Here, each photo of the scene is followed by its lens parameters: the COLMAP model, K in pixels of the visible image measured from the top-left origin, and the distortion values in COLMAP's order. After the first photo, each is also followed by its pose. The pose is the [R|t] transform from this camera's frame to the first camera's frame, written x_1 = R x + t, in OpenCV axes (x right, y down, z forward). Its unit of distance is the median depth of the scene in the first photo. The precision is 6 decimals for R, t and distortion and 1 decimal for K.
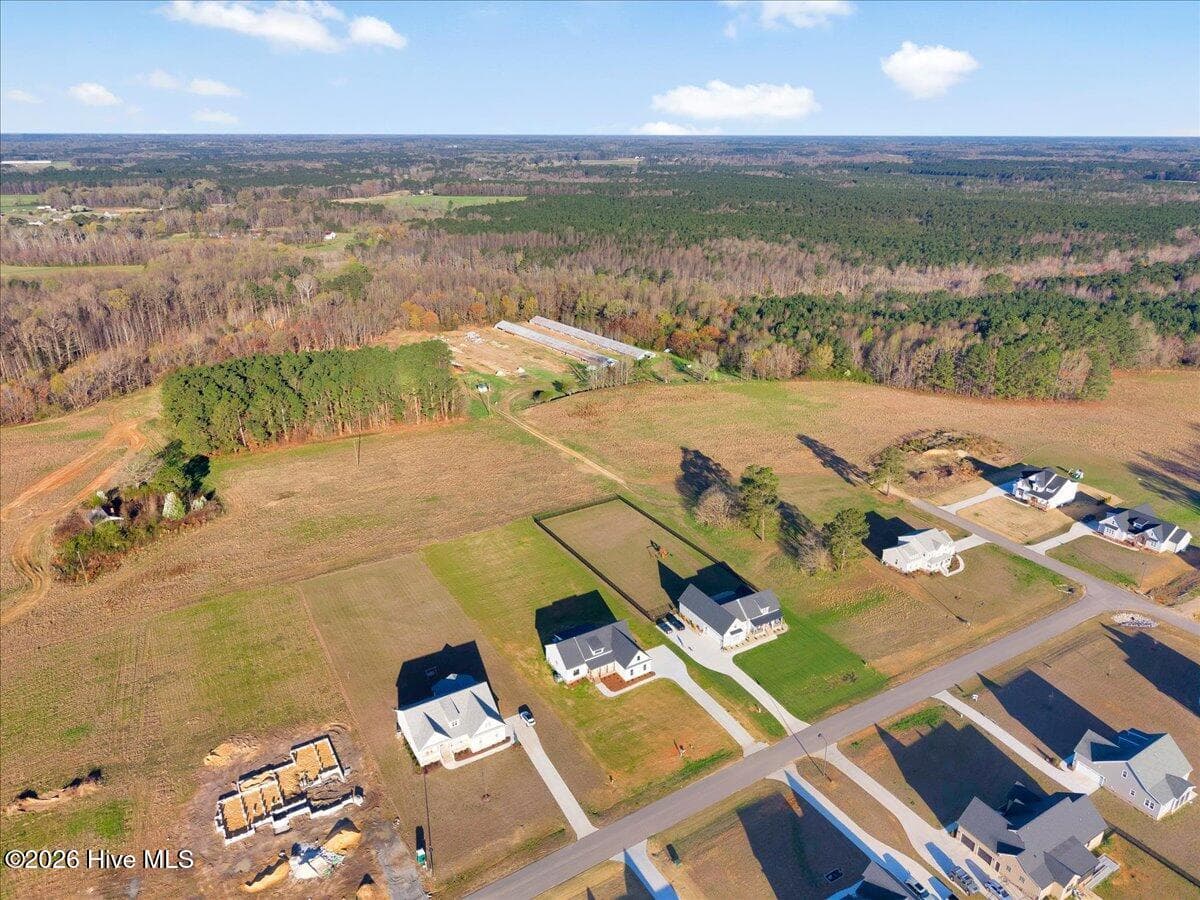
lens RADIAL K [[798.1, 0, 600.0], [0, 798.1, 450.0], [0, 0, 1]] dist [0.033376, -0.040500]
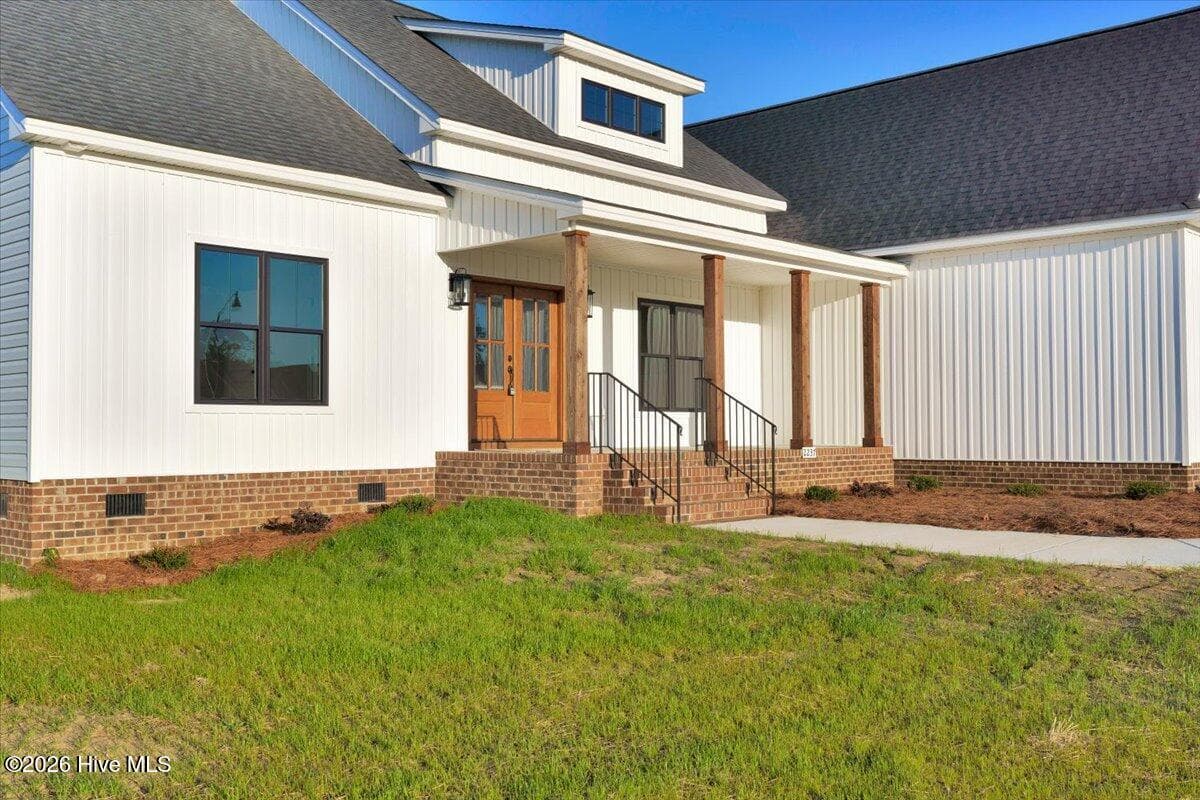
lens RADIAL K [[1174.8, 0, 600.0], [0, 1174.8, 400.0], [0, 0, 1]] dist [-0.015833, 0.016260]
pose [[0.963892, 0.000920, 0.266291, -0.028569], [0.103371, 0.920283, -0.377351, 0.308069], [-0.245410, 0.391253, 0.886958, 0.929584]]
